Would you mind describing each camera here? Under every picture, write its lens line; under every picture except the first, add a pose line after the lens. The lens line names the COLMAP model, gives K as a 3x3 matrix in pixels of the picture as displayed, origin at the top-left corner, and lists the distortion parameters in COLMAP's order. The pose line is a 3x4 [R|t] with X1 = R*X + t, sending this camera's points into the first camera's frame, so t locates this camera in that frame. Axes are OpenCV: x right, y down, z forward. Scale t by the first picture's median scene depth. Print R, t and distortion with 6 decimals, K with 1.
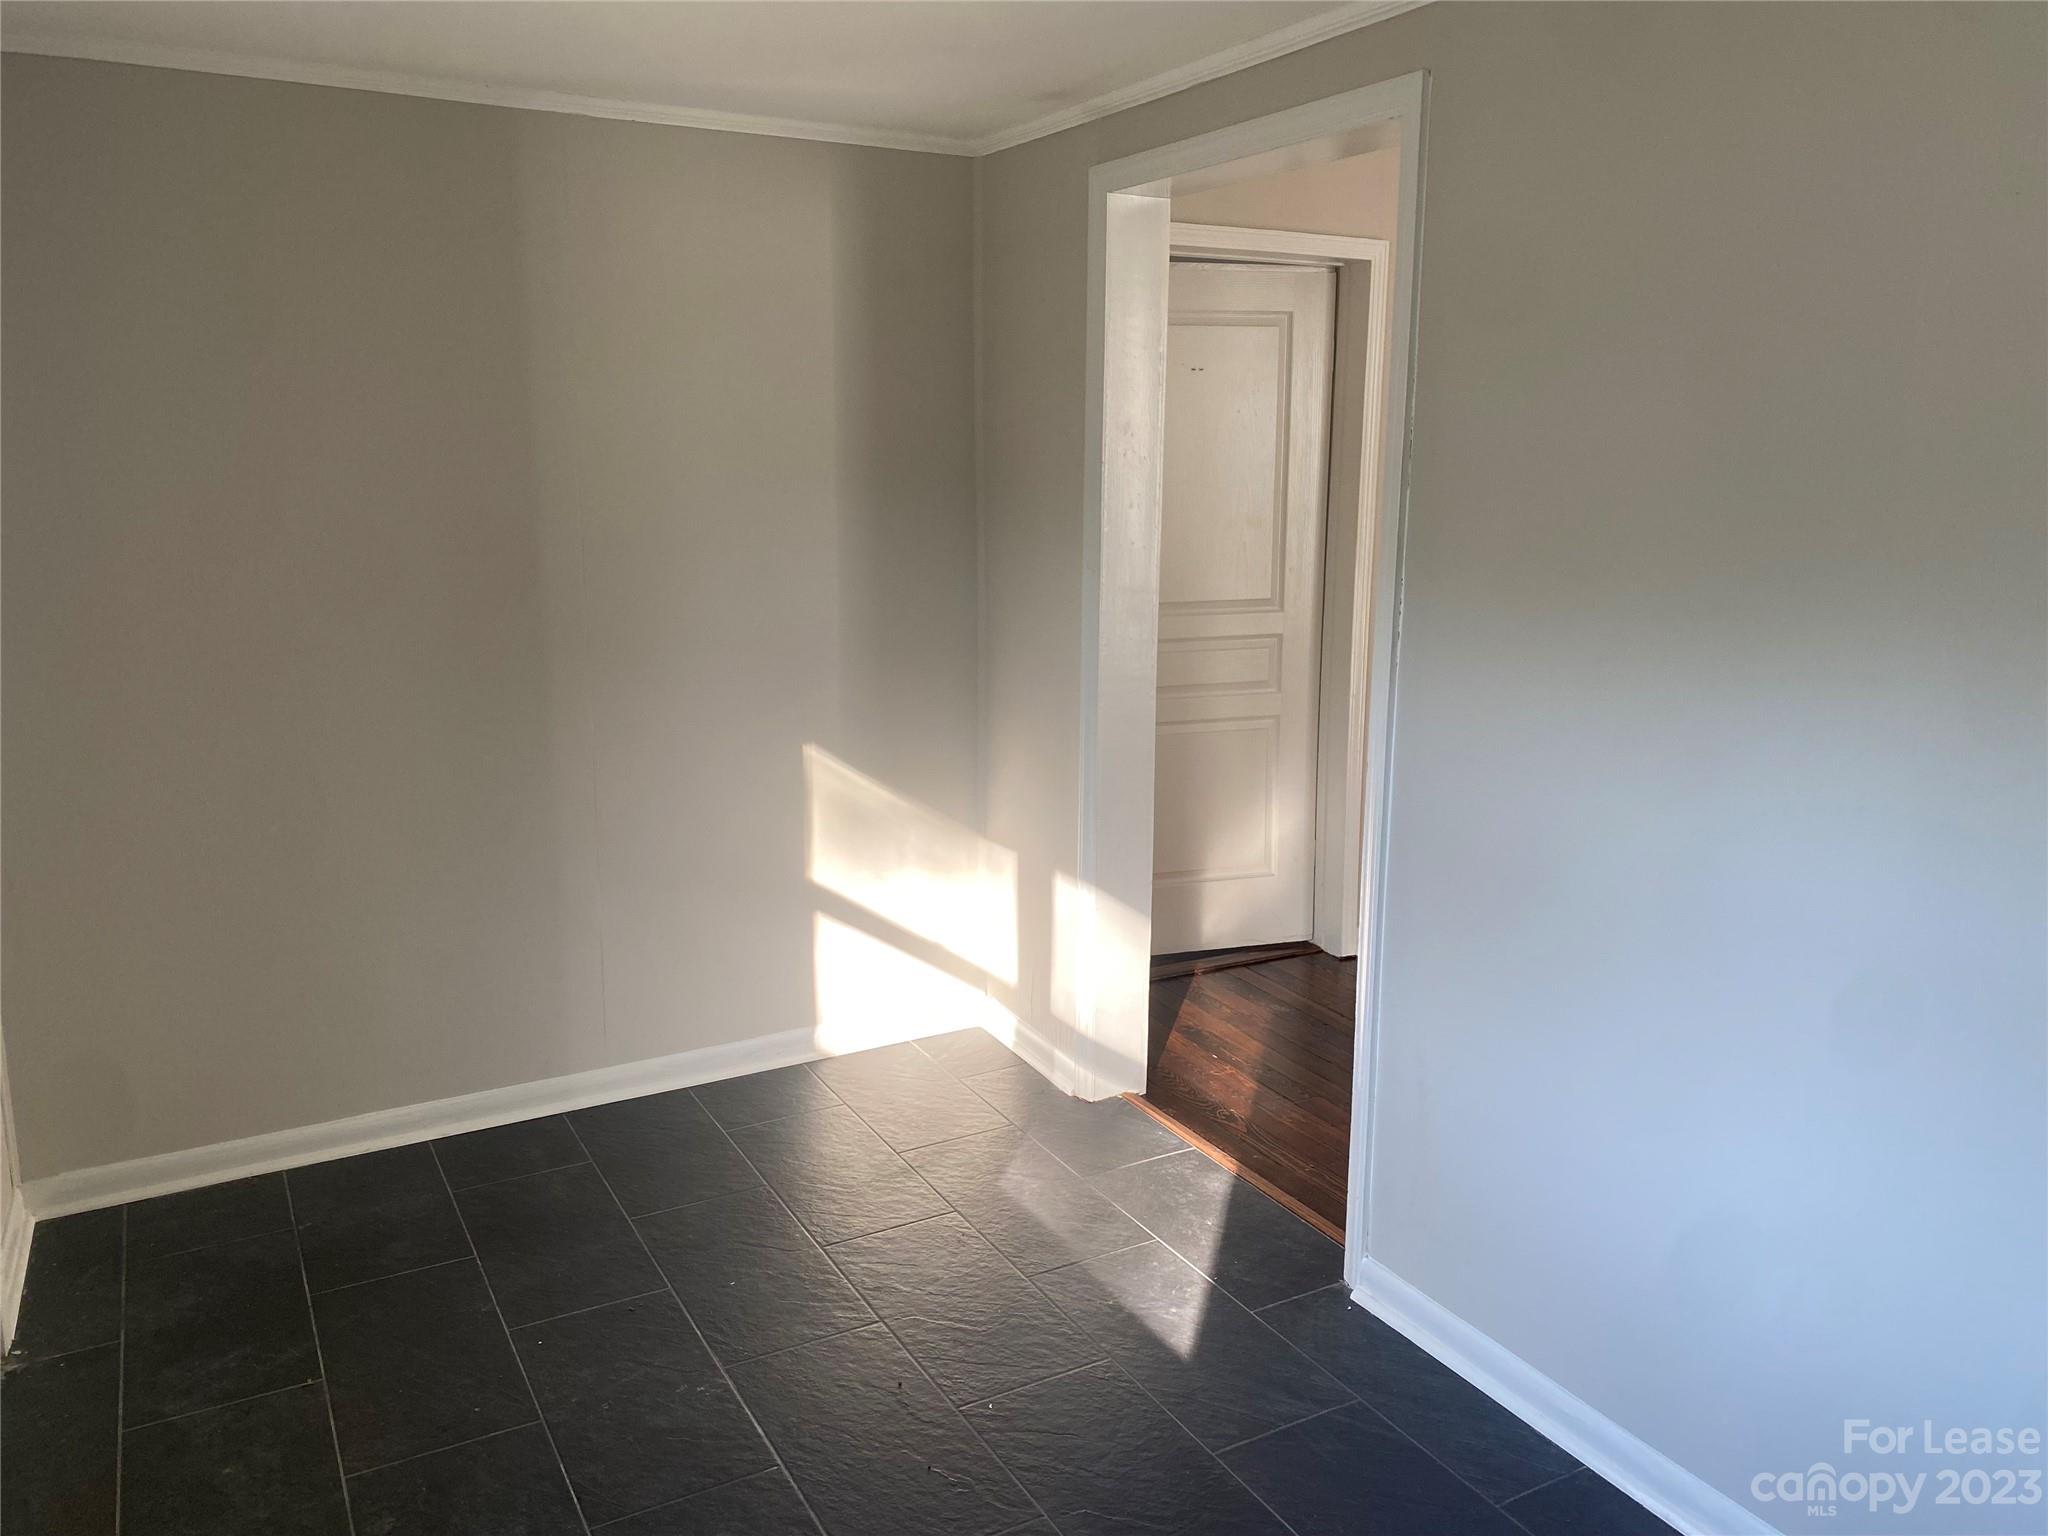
lens RADIAL K [[1556.5, 0, 1024.1], [0, 1556.5, 771.2], [0, 0, 1]] dist [0.006908, 0.000315]
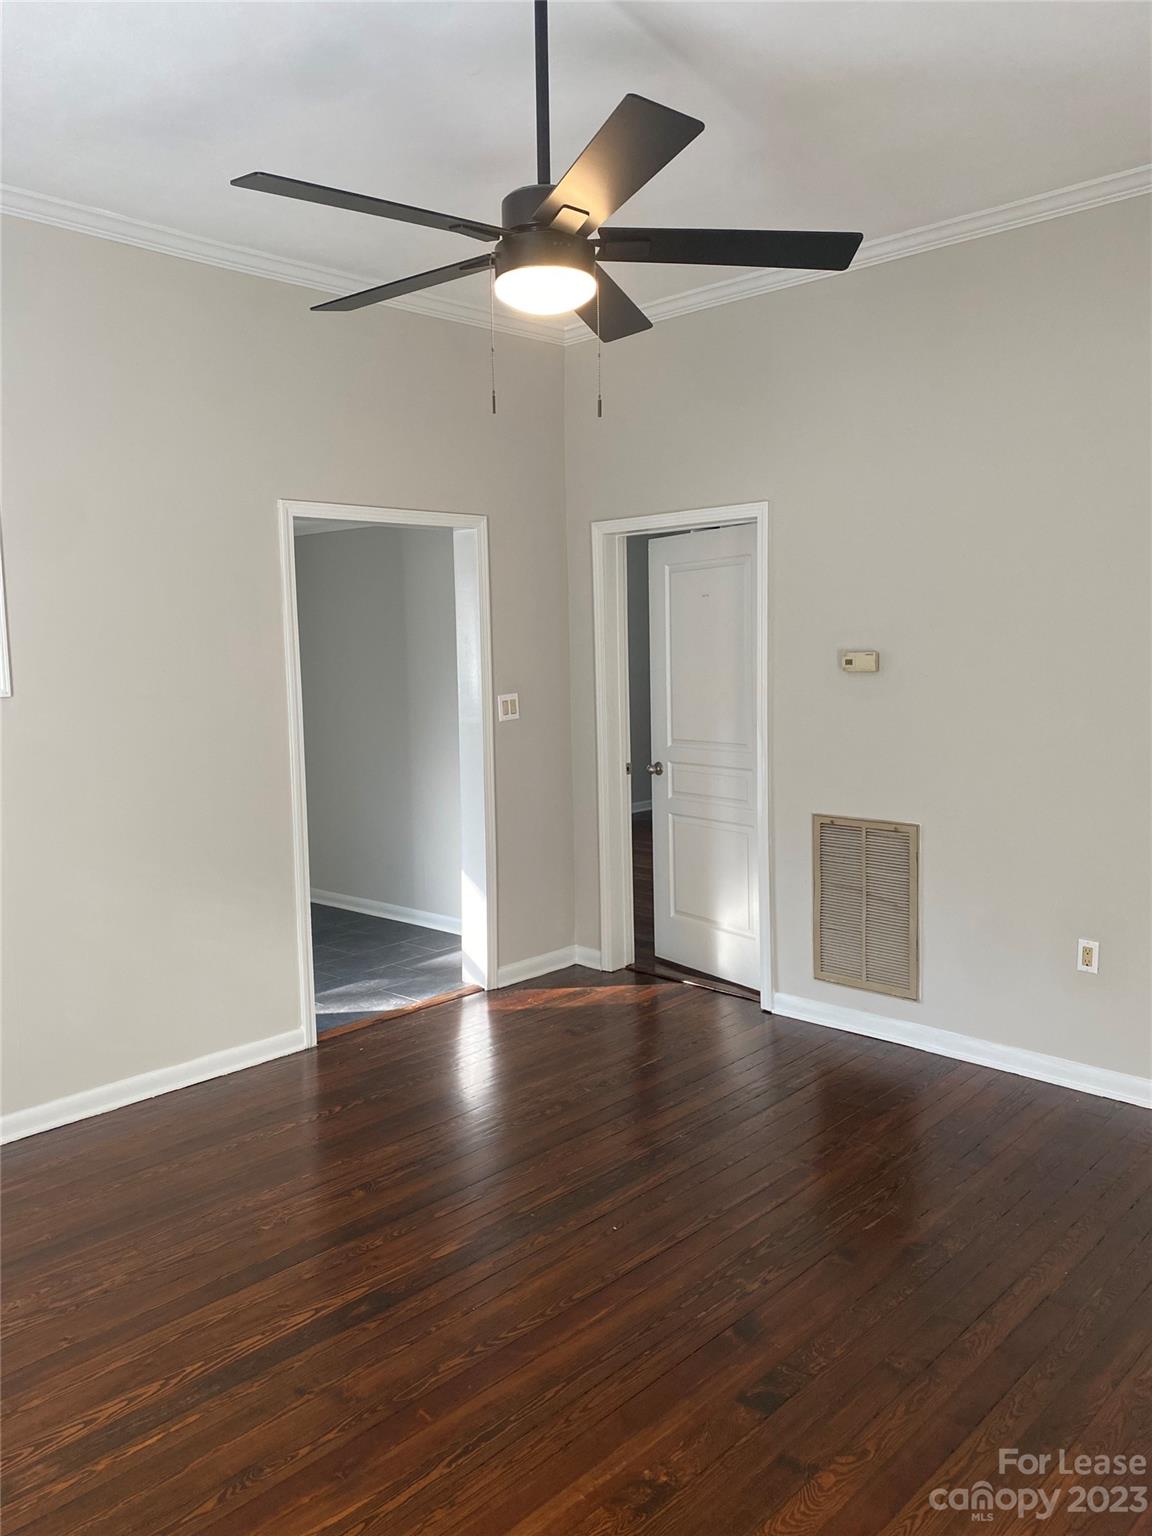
lens RADIAL K [[1161.5, 0, 564.3], [0, 1161.5, 755.3], [0, 0, 1]] dist [0.007425, -0.005815]
pose [[0.304390, 0.085683, -0.948686, 1.111770], [-0.178618, 0.983414, 0.031509, -0.101878], [0.935651, 0.159862, 0.314646, 0.486397]]
